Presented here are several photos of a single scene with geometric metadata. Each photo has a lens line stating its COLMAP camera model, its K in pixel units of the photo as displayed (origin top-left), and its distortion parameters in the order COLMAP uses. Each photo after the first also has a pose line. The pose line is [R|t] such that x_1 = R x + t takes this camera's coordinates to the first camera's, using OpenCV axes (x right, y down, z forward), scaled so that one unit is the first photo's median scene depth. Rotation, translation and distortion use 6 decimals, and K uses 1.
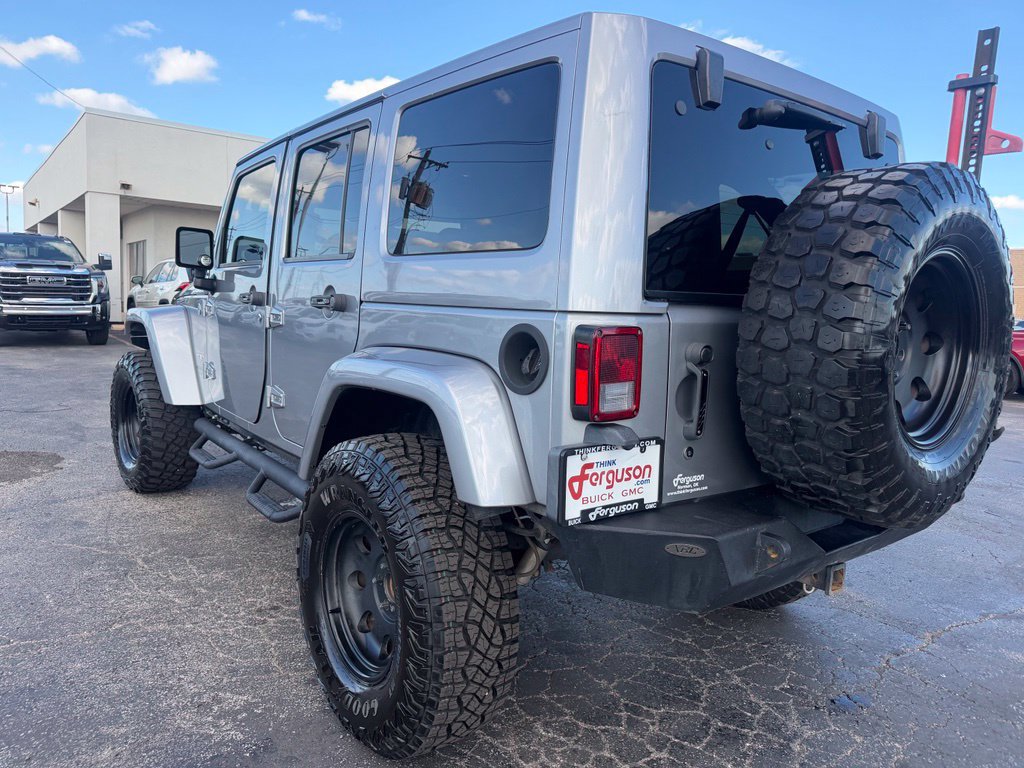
lens RADIAL K [[730.0, 0, 506.6], [0, 730.0, 386.4], [0, 0, 1]] dist [0.003322, -0.003907]
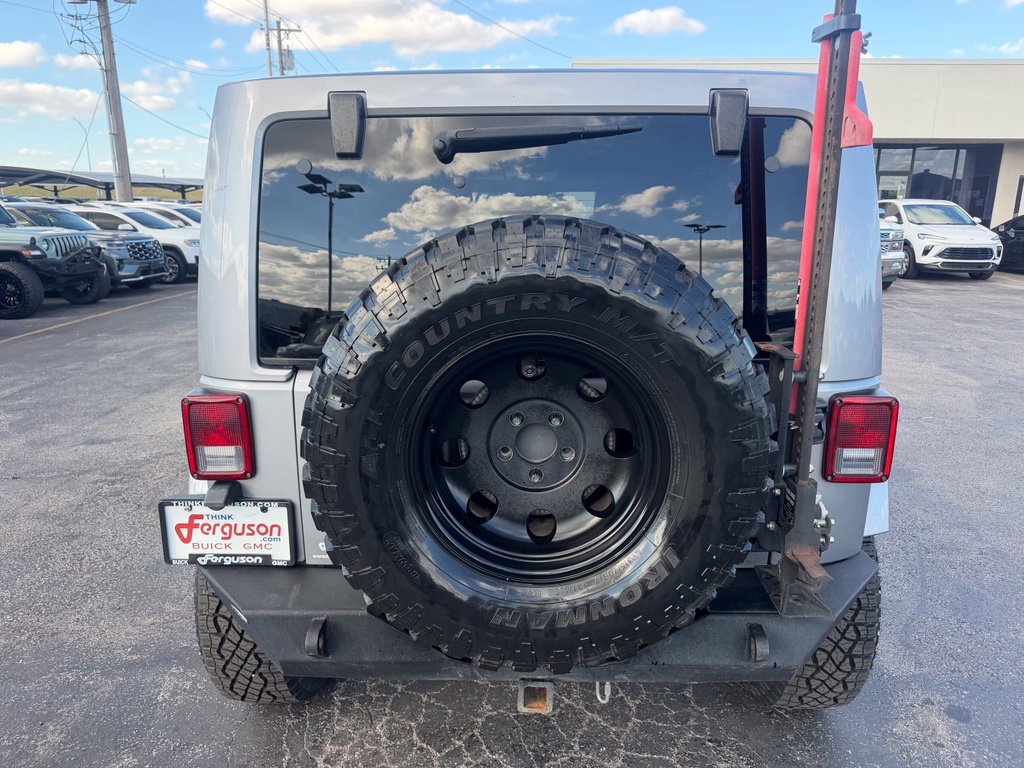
lens RADIAL K [[713.2, 0, 512.1], [0, 713.2, 439.8], [0, 0, 1]] dist [0.054366, -0.000582]
pose [[0.766667, 0.150914, -0.624057, 1.090592], [-0.041929, 0.981676, 0.185885, -0.218055], [0.640674, -0.116346, 0.758947, 0.468120]]
